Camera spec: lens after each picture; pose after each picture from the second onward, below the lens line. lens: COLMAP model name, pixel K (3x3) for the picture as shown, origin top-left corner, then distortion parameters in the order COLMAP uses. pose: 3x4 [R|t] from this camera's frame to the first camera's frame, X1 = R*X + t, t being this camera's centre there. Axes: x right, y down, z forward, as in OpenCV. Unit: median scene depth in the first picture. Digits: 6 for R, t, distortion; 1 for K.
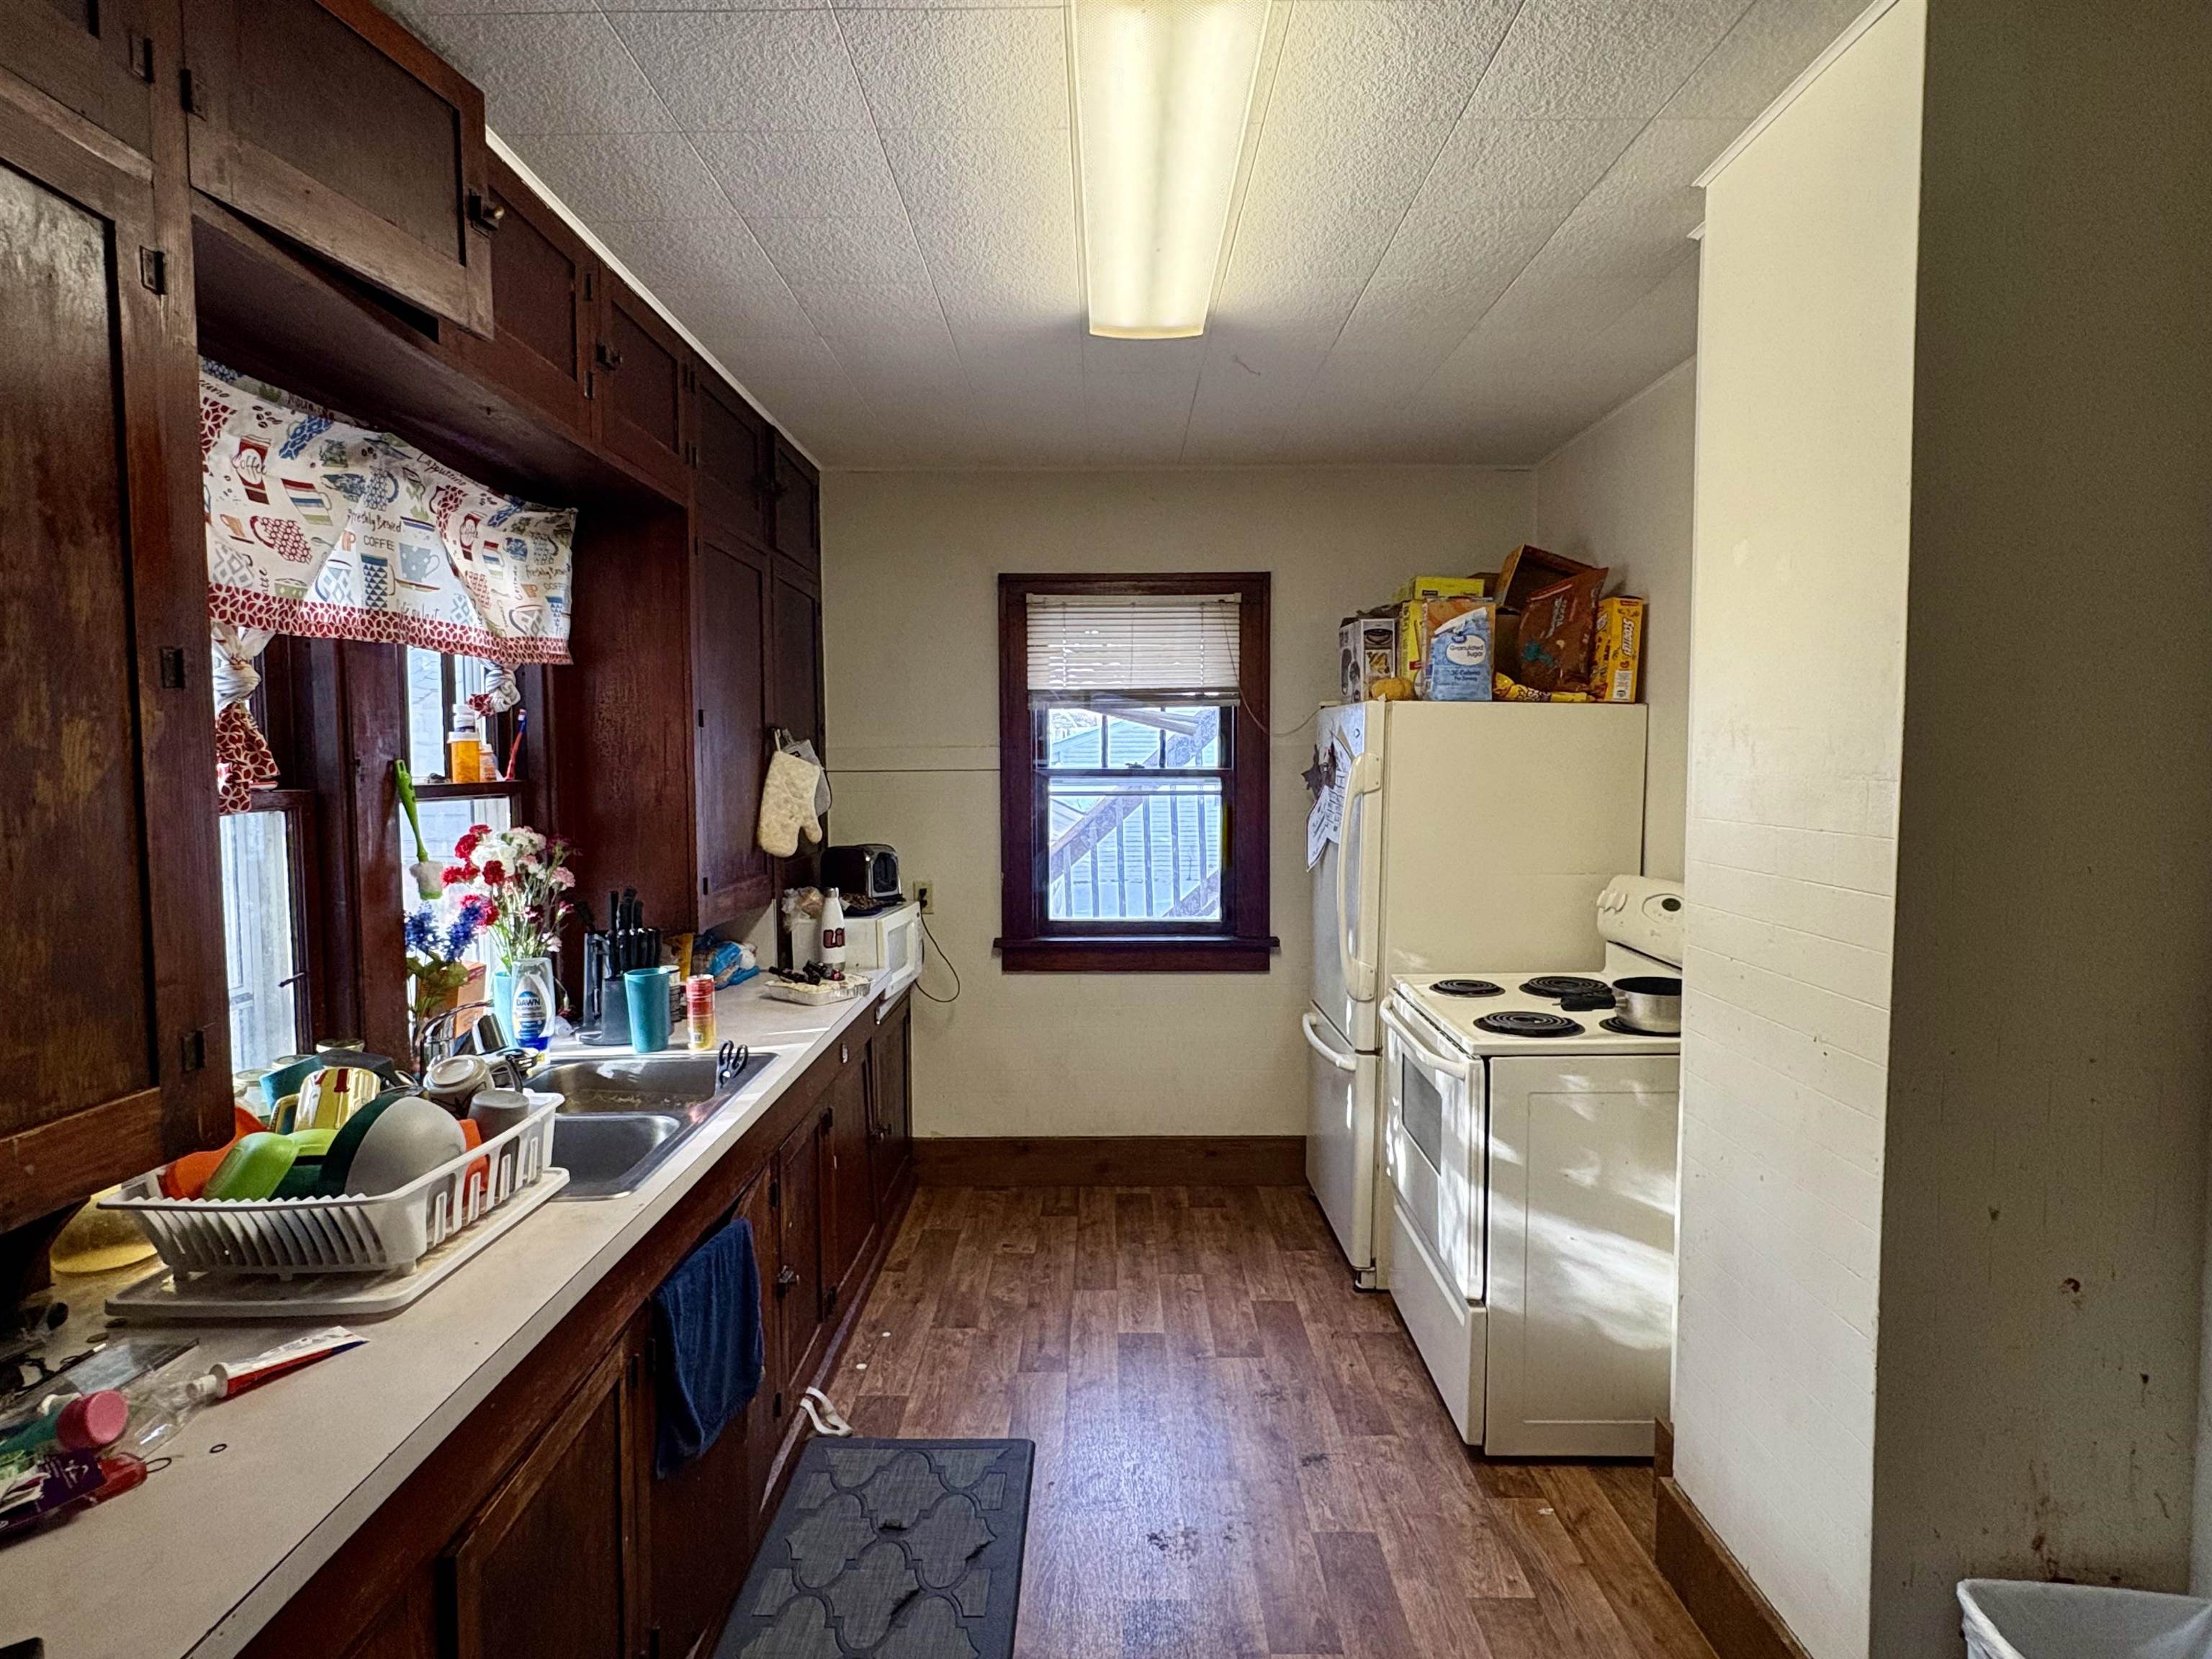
lens RADIAL K [[1188.6, 0, 1106.0], [0, 1188.6, 829.5], [0, 0, 1]] dist [-0.001347, -0.000130]
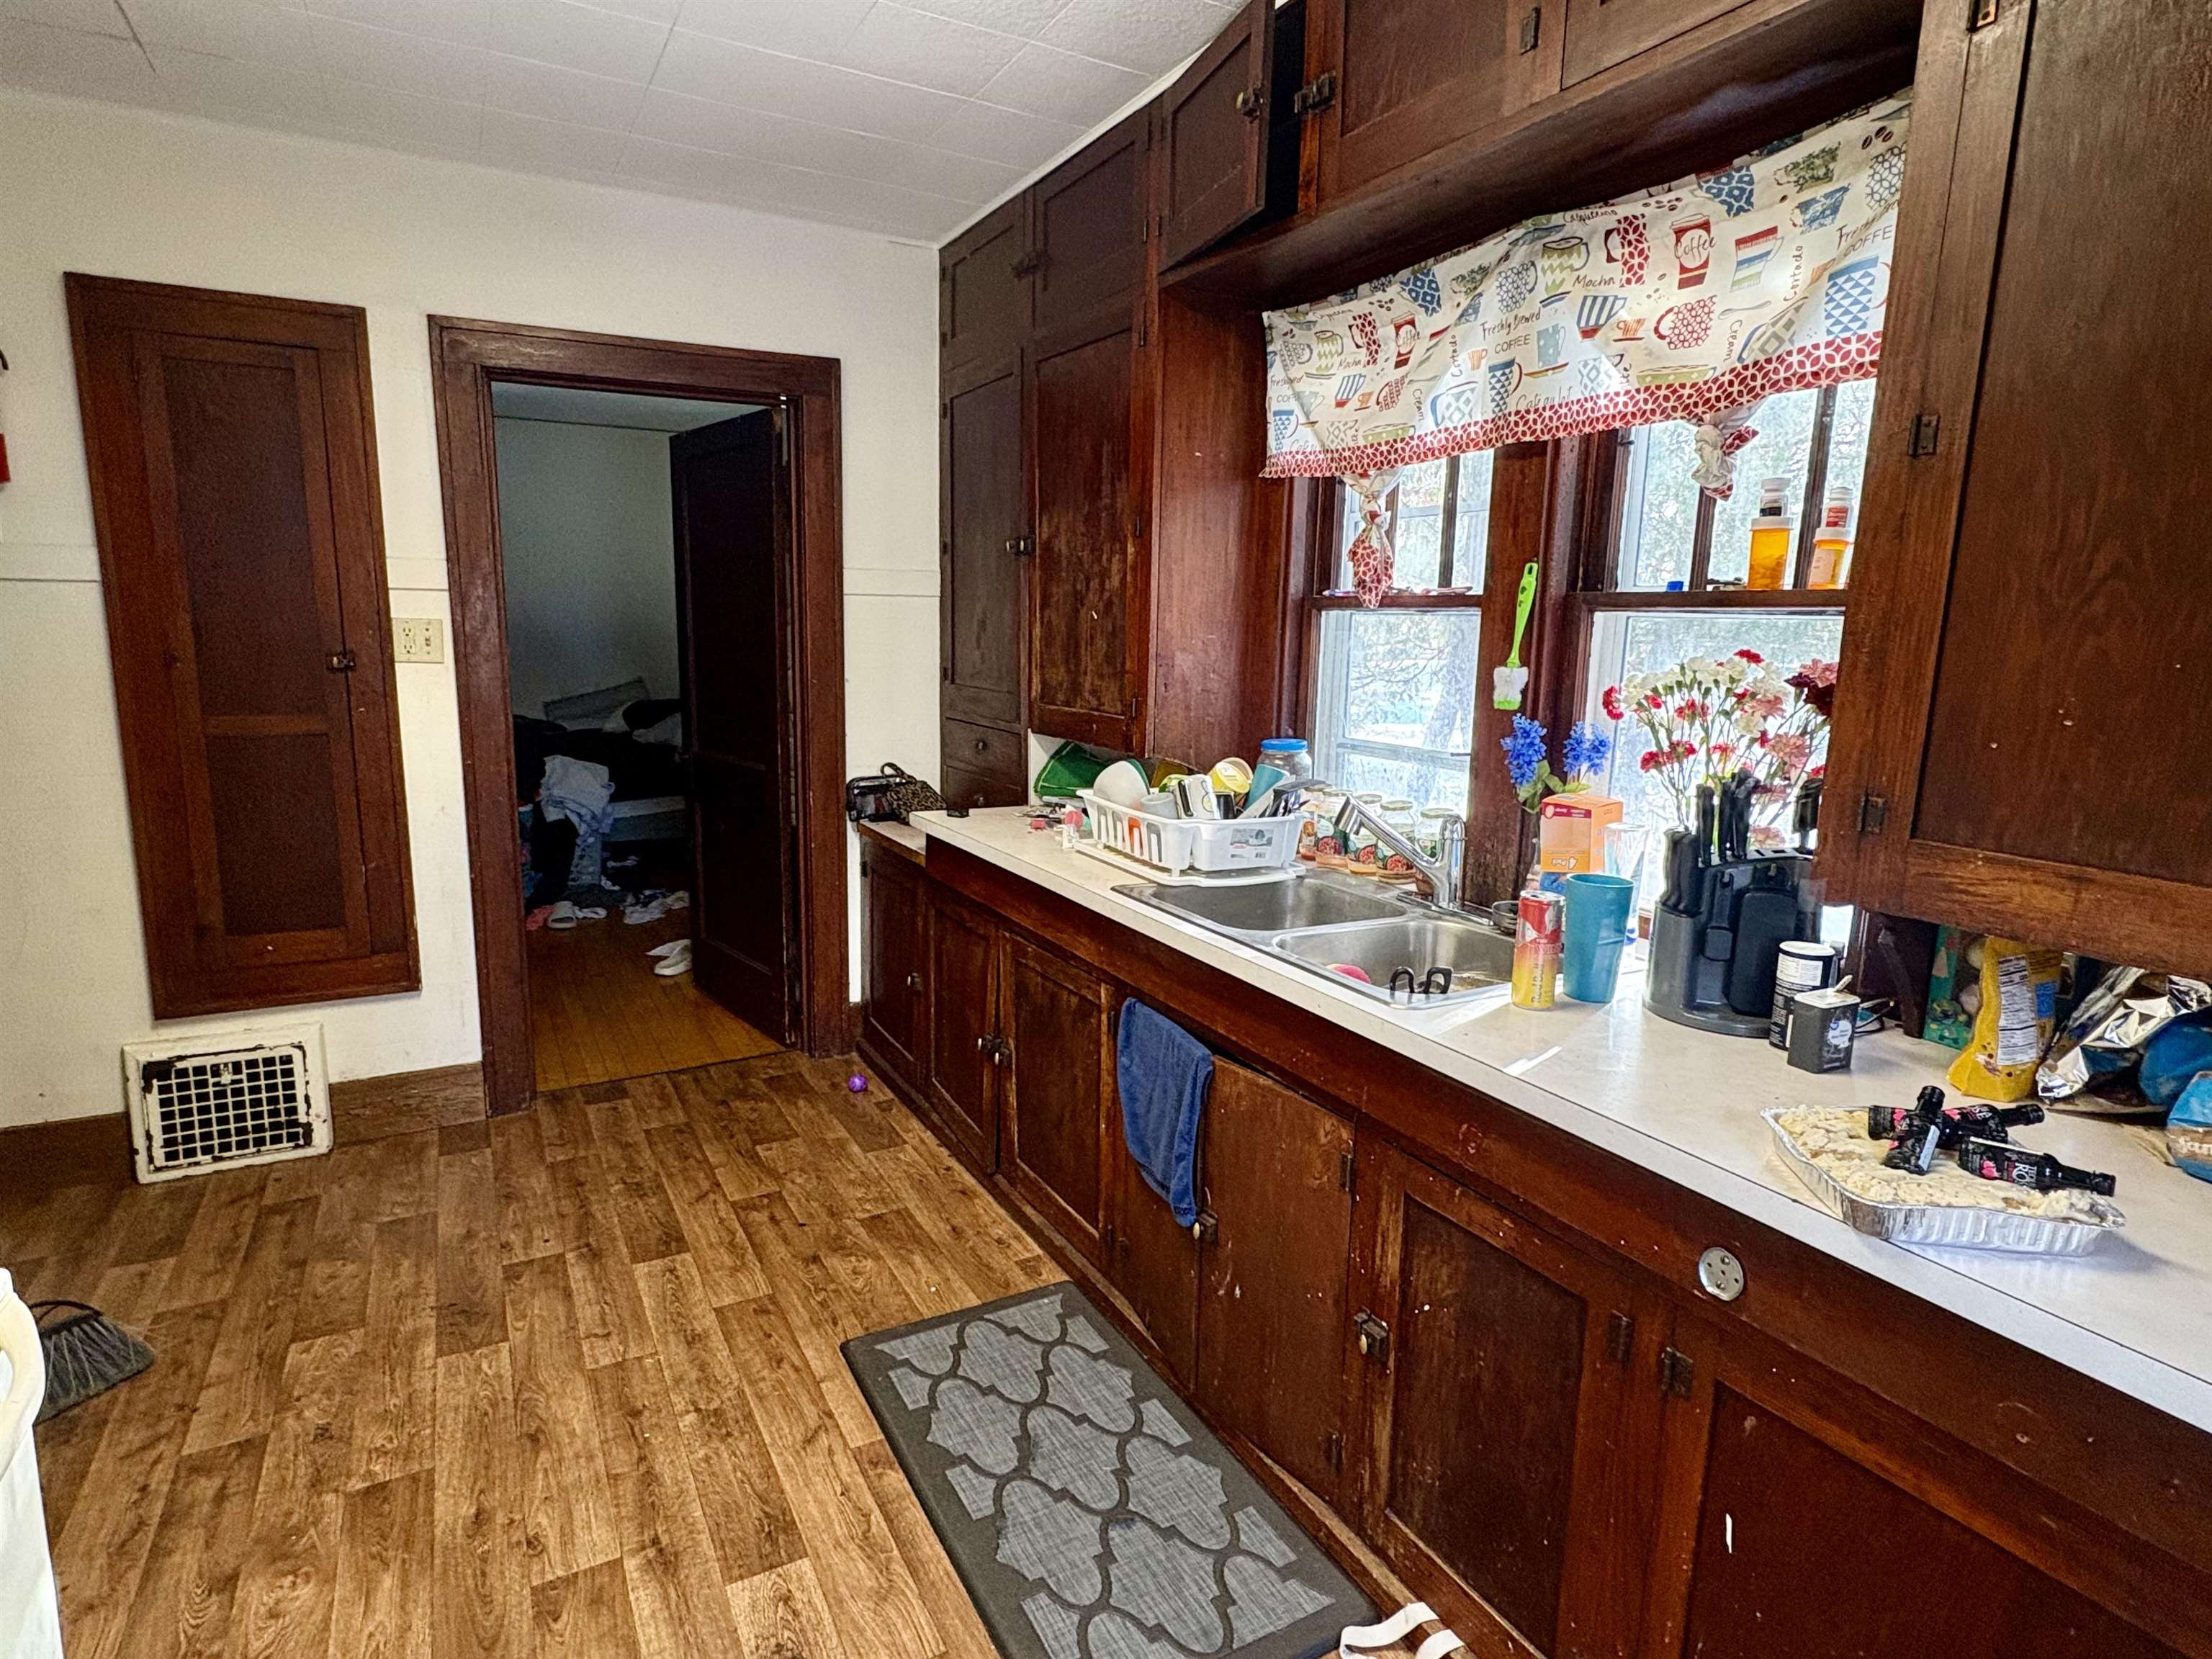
lens RADIAL K [[1188.6, 0, 1106.0], [0, 1188.6, 829.5], [0, 0, 1]] dist [-0.001347, -0.000130]
pose [[-0.874477, 0.071673, -0.479743, 0.190584], [-0.045152, 0.972702, 0.227624, -0.050222], [0.482962, 0.220713, -0.847369, 1.658090]]
